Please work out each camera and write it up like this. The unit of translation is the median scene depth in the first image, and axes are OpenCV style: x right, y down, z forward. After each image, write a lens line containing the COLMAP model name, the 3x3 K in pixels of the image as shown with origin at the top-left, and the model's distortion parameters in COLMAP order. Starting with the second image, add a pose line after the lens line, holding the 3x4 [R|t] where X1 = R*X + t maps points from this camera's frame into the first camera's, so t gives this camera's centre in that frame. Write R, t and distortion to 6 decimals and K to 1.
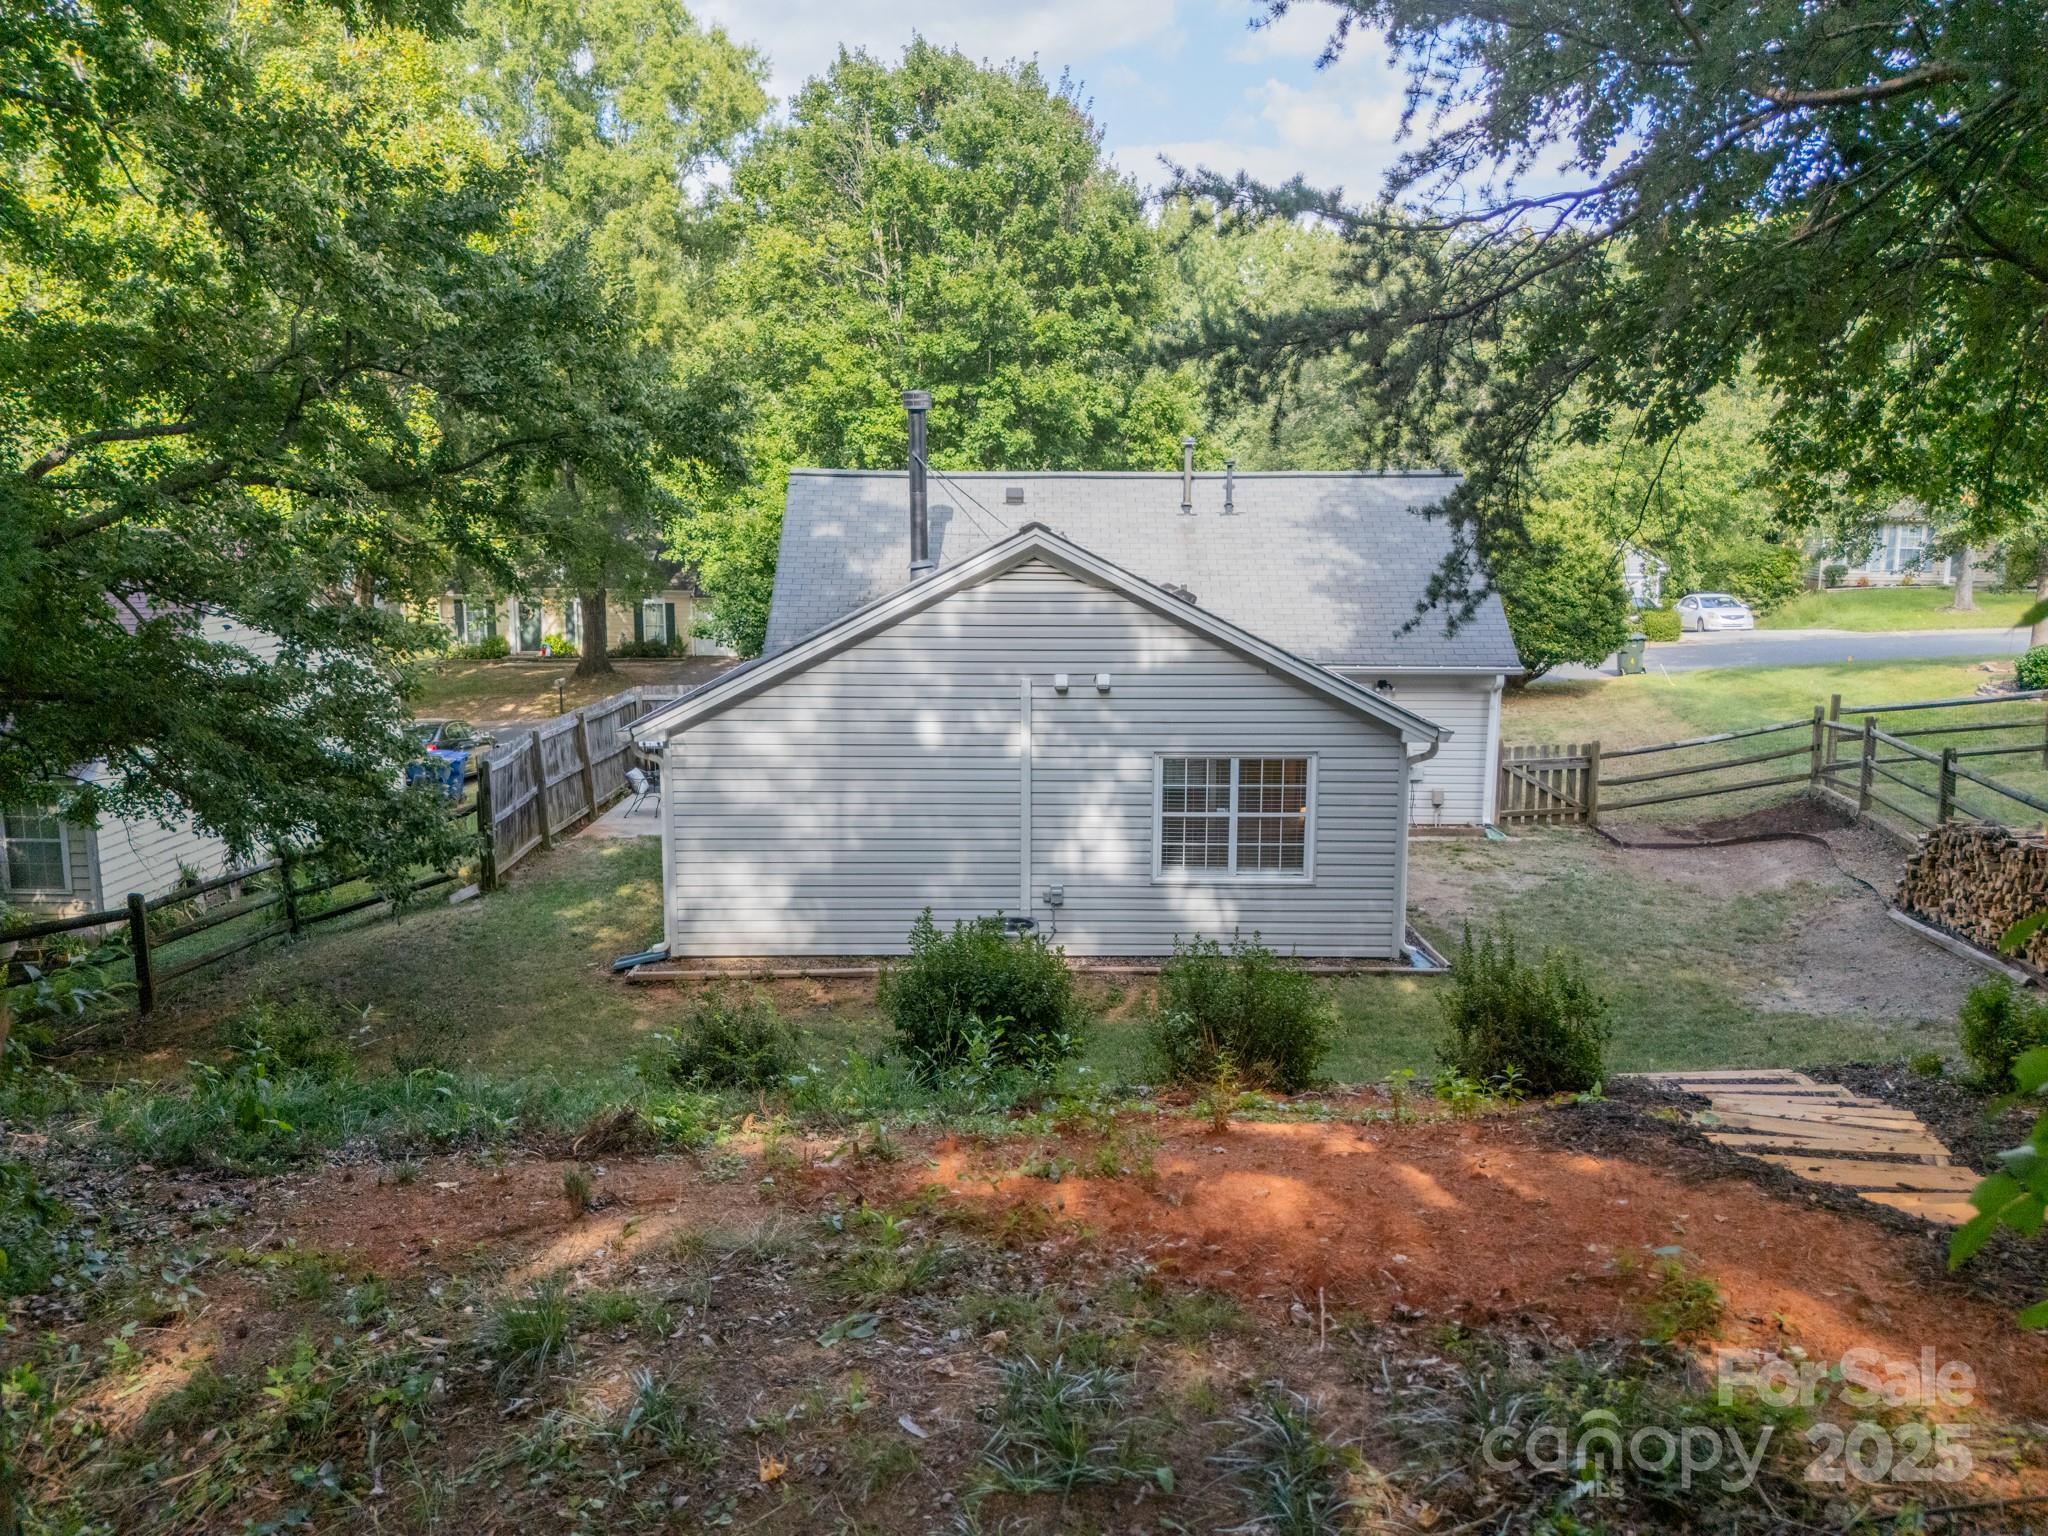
lens RADIAL K [[1555.3, 0, 1011.1], [0, 1555.3, 742.4], [0, 0, 1]] dist [0.061768, -0.046595]
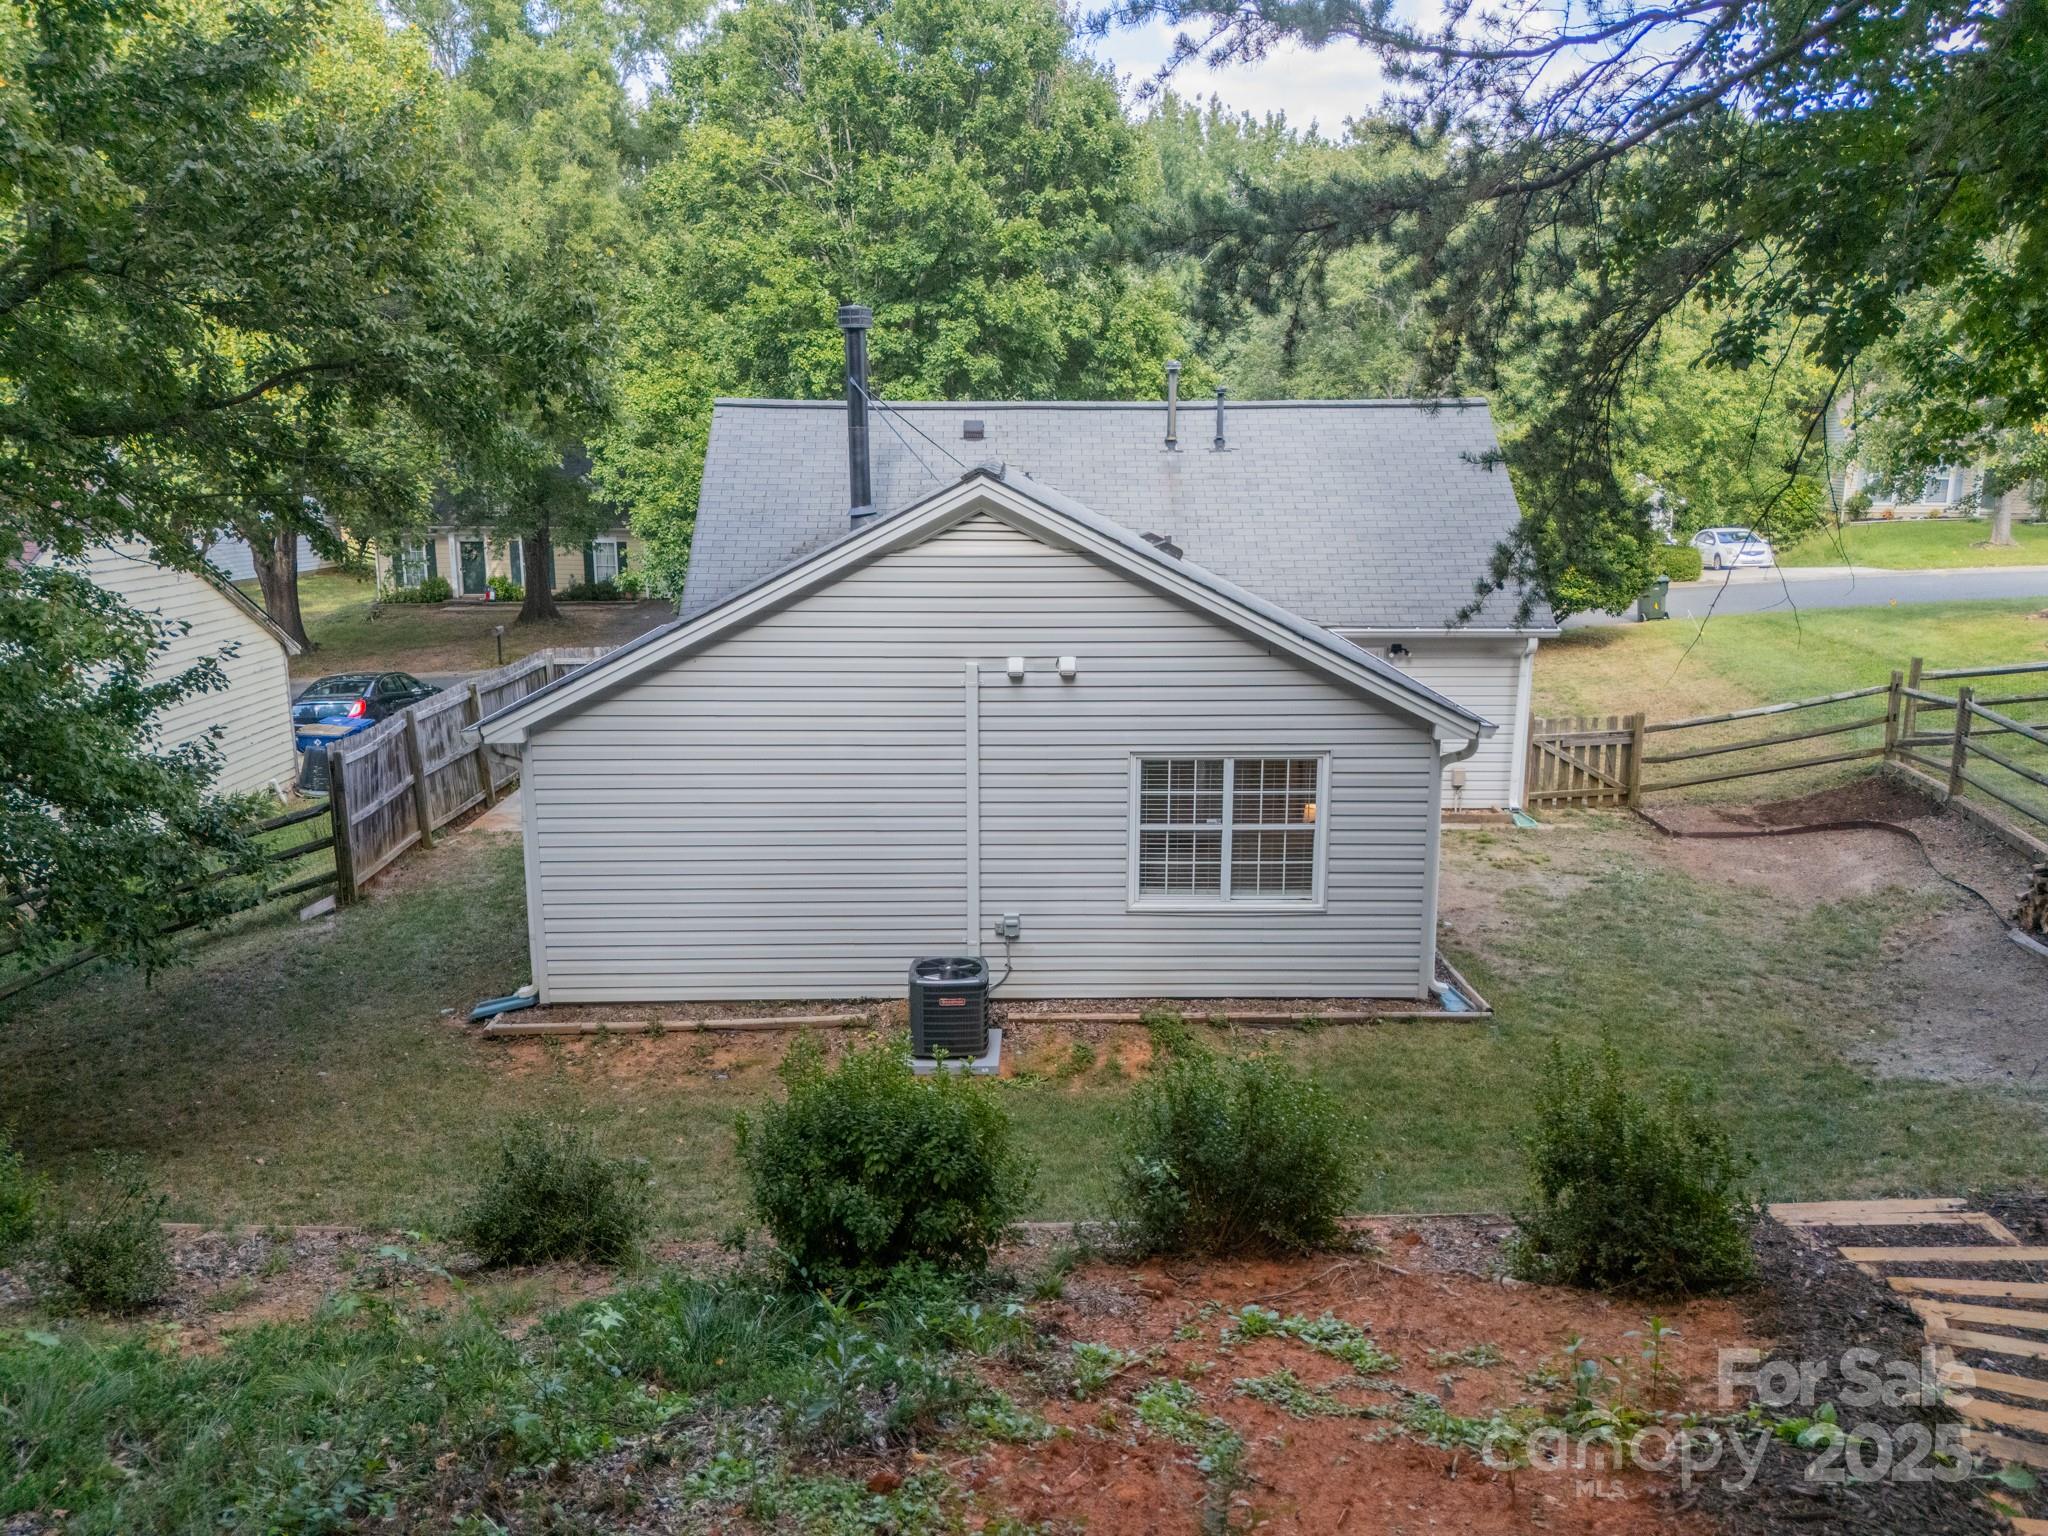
lens RADIAL K [[1555.3, 0, 1008.3], [0, 1555.3, 741.3], [0, 0, 1]] dist [0.061768, -0.046595]
pose [[0.999962, -0.004849, 0.007271, 0.016762], [0.004521, 0.999002, 0.044441, -0.026907], [-0.007479, -0.044406, 0.998986, 0.140382]]
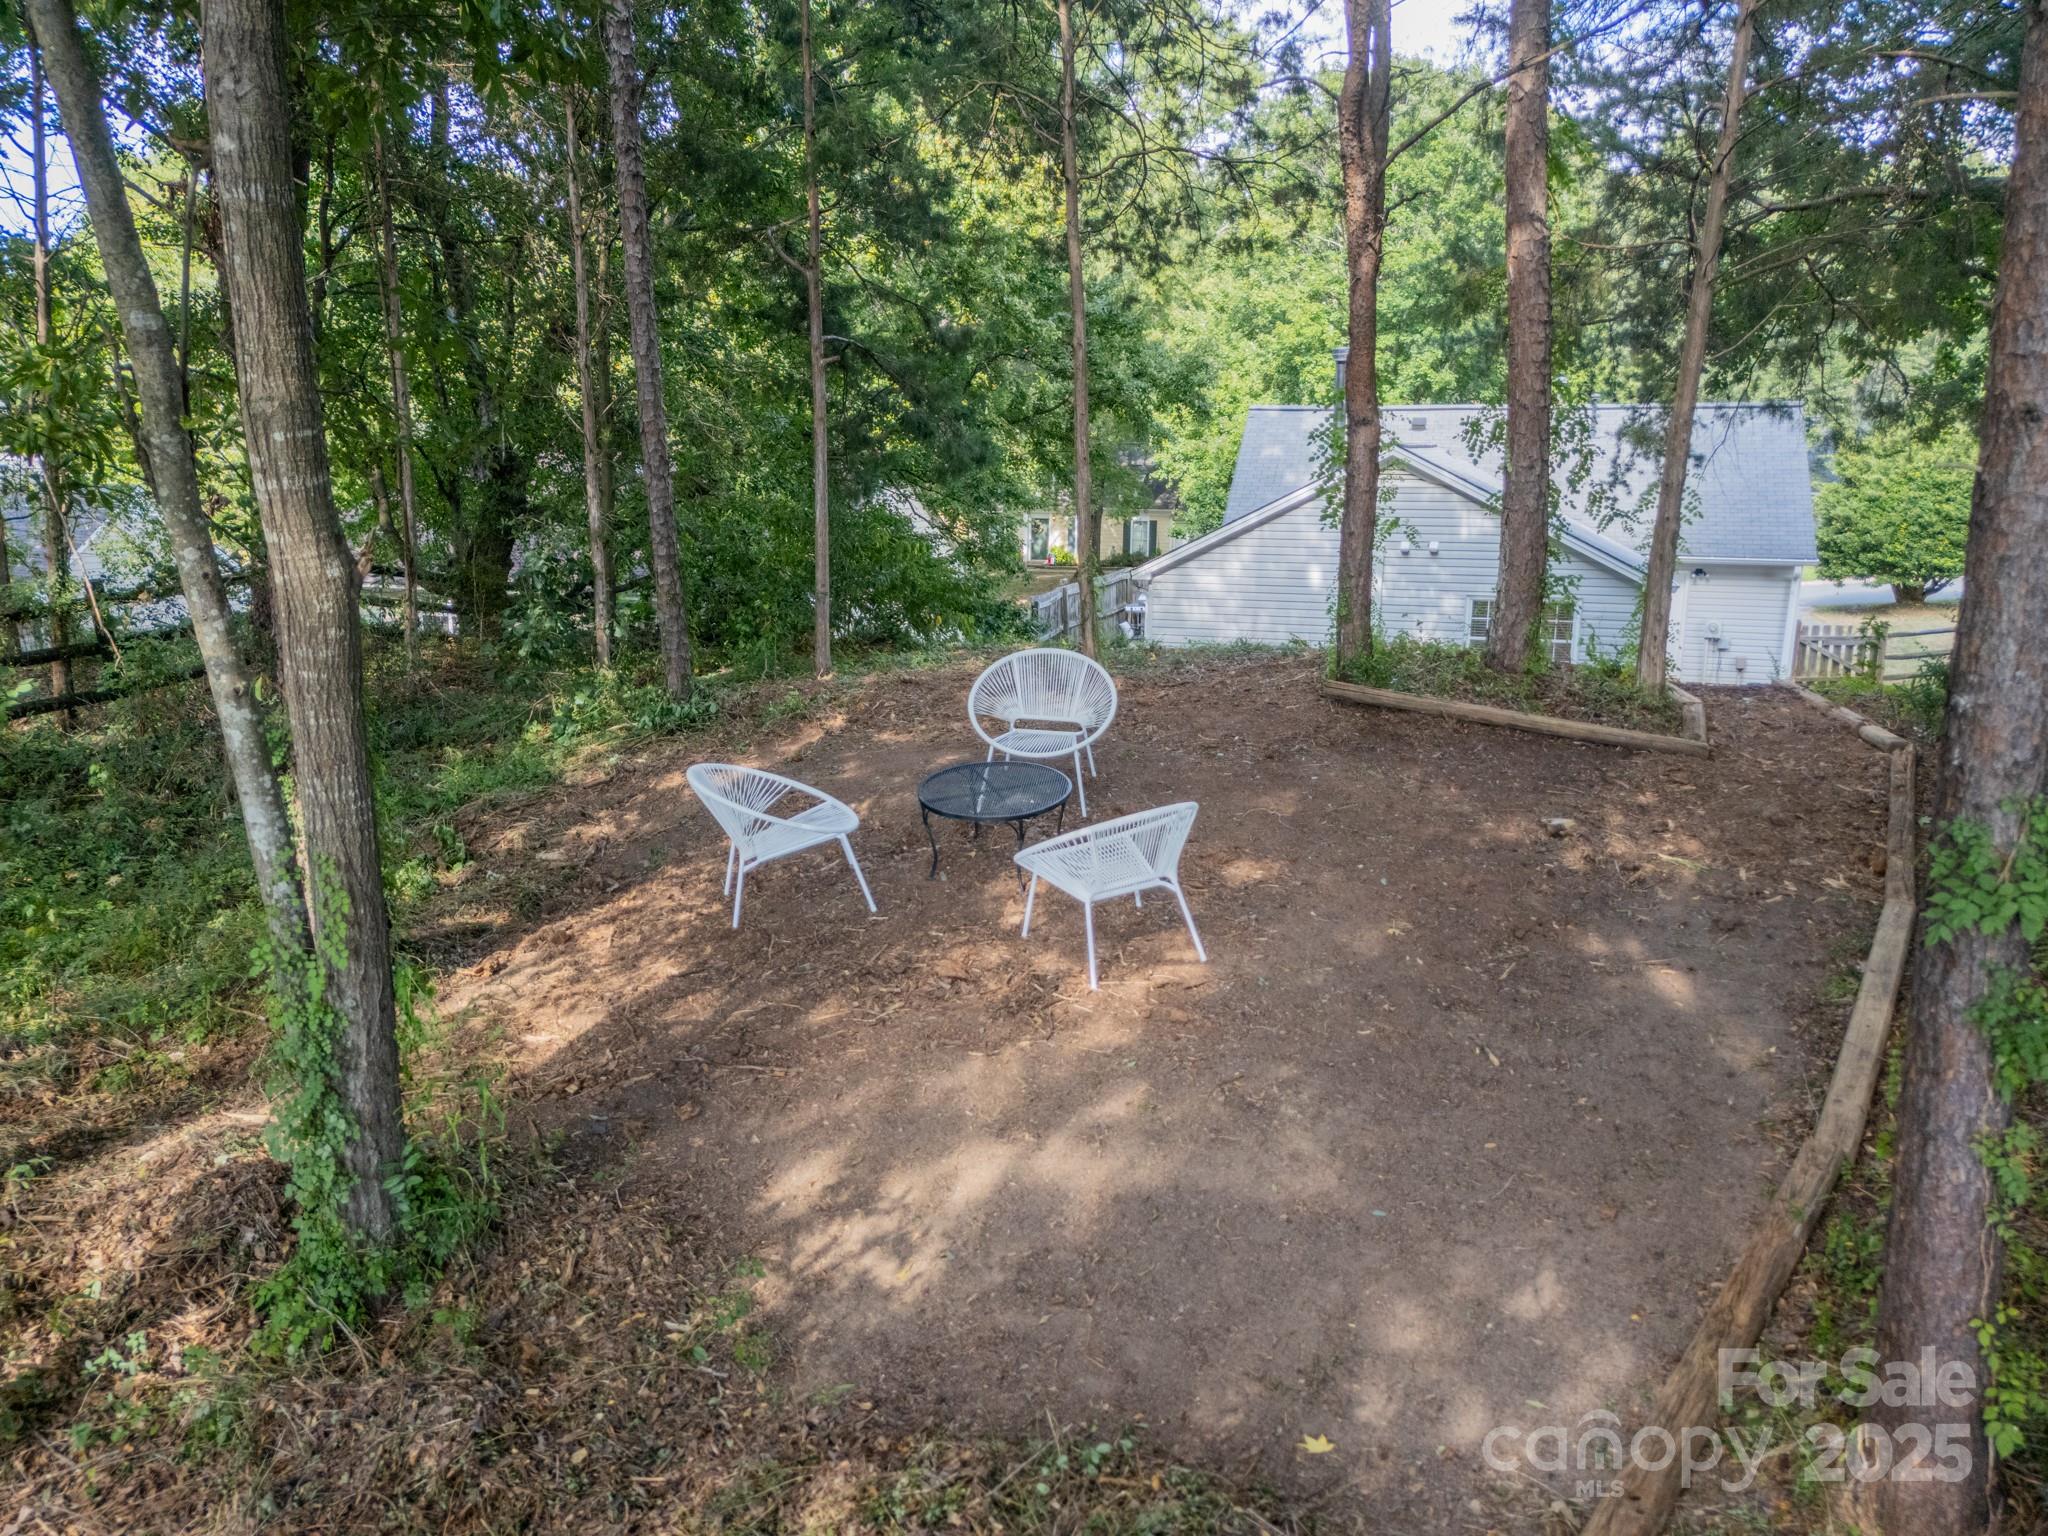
lens RADIAL K [[1555.3, 0, 973.0], [0, 1555.3, 814.1], [0, 0, 1]] dist [0.061768, -0.046595]
pose [[0.947118, 0.076033, -0.311747, 0.095715], [-0.049086, 0.994417, 0.093405, 0.073646], [0.317108, -0.073163, 0.945563, -0.458797]]
